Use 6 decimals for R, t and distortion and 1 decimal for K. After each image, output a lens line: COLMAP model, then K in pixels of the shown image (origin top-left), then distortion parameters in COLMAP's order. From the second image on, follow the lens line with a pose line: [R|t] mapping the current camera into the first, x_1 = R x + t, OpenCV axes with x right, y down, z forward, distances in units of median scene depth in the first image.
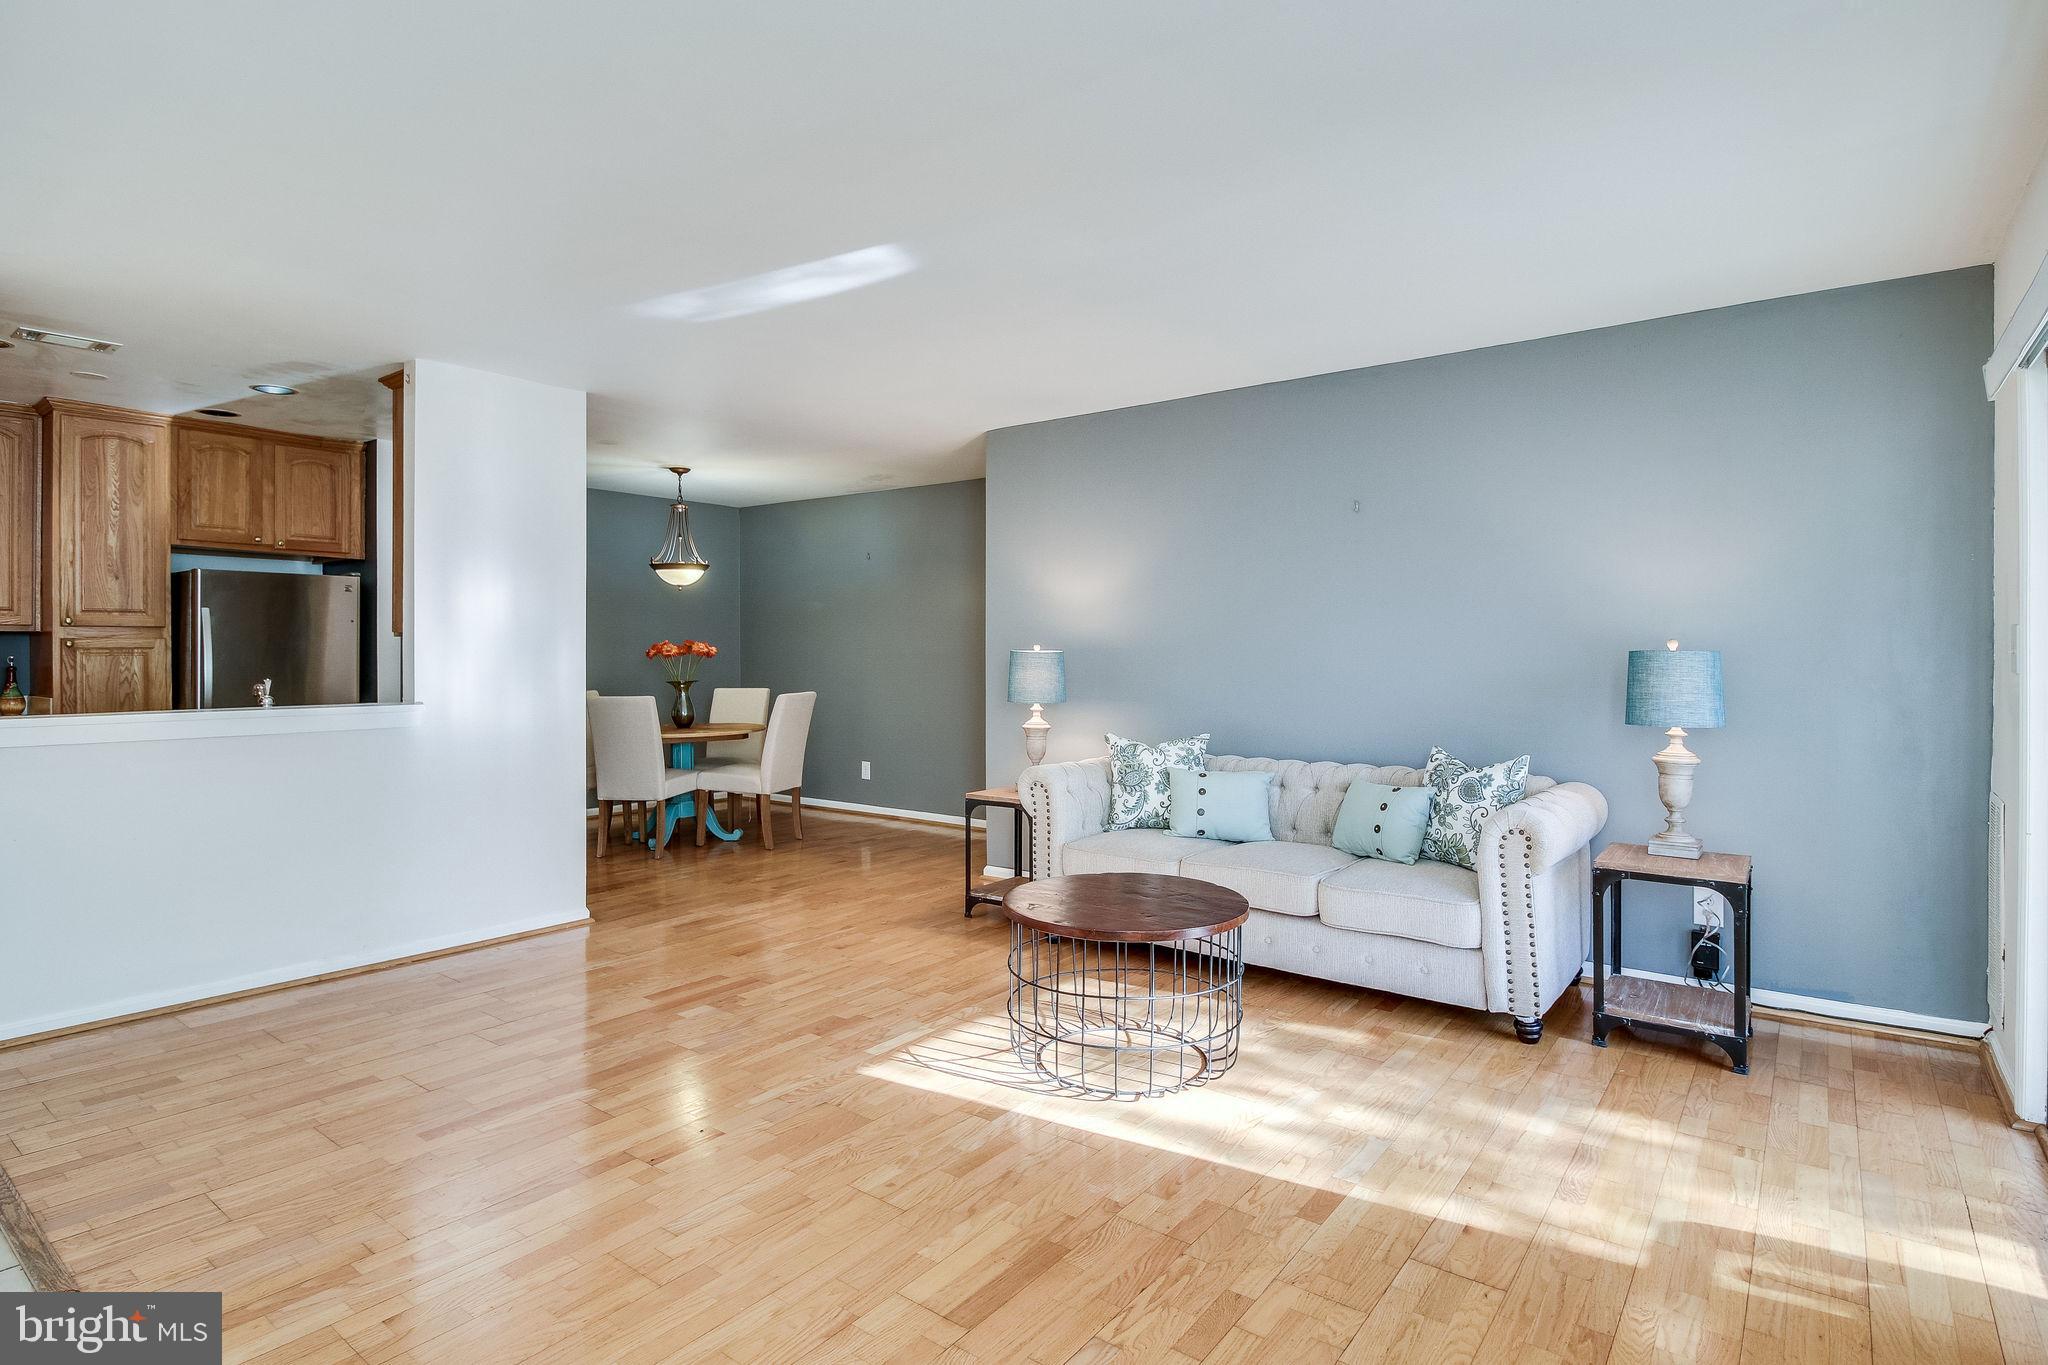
lens RADIAL K [[1078.1, 0, 1033.5], [0, 1078.1, 667.4], [0, 0, 1]] dist [0.012774, -0.007591]
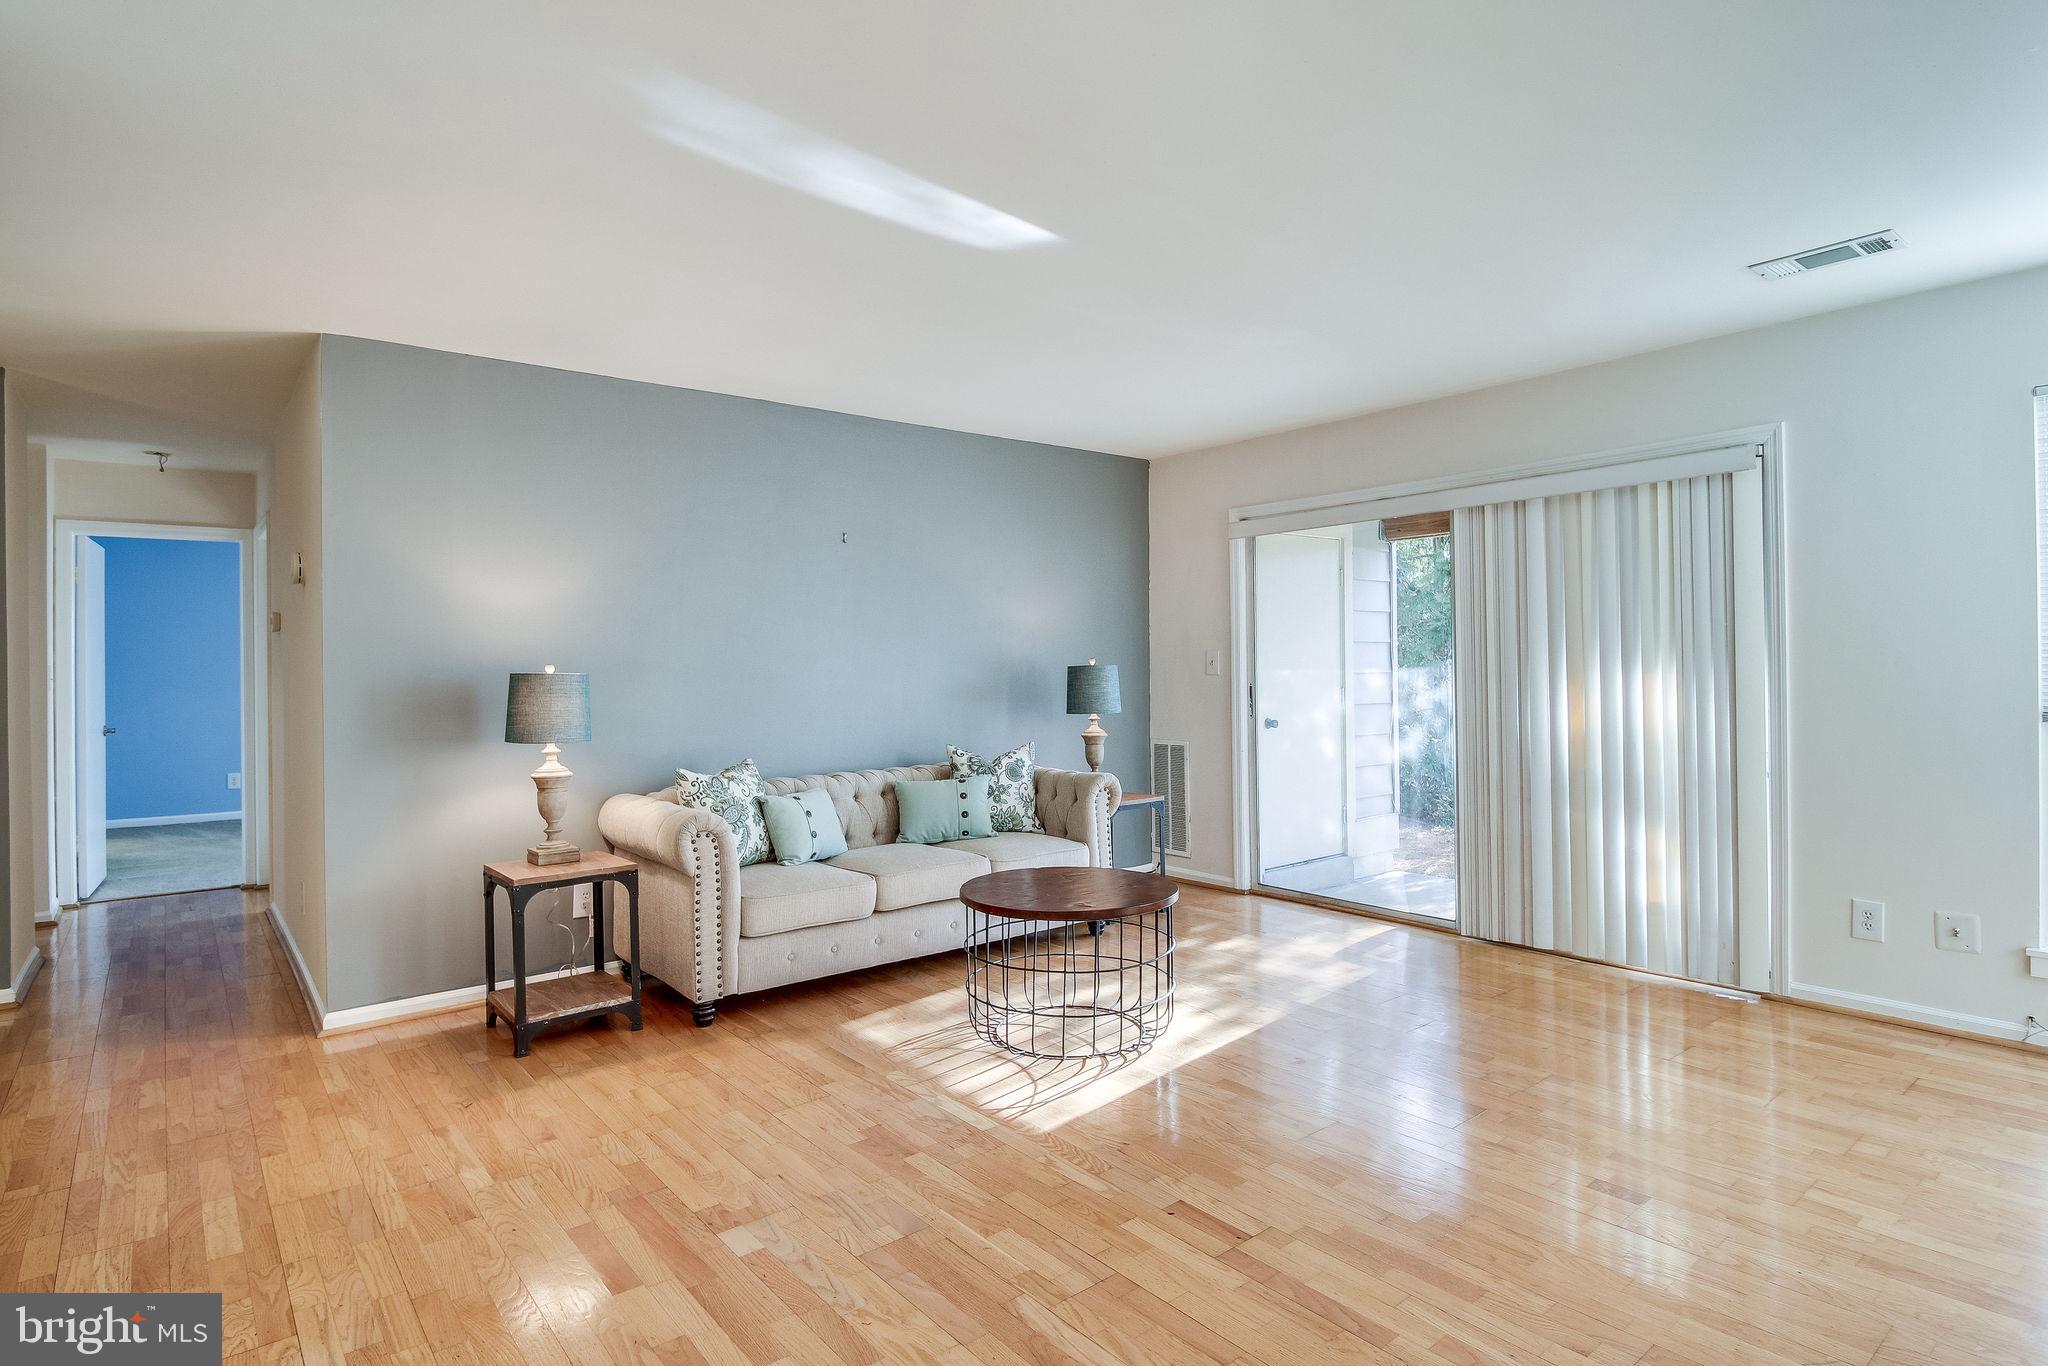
lens RADIAL K [[1078.1, 0, 1044.9], [0, 1078.1, 683.9], [0, 0, 1]] dist [0.012774, -0.007591]
pose [[0.210121, -0.017876, 0.977512, -0.876970], [0.031129, 0.999448, 0.011586, -0.008115], [-0.977180, 0.027994, 0.210561, 0.678789]]
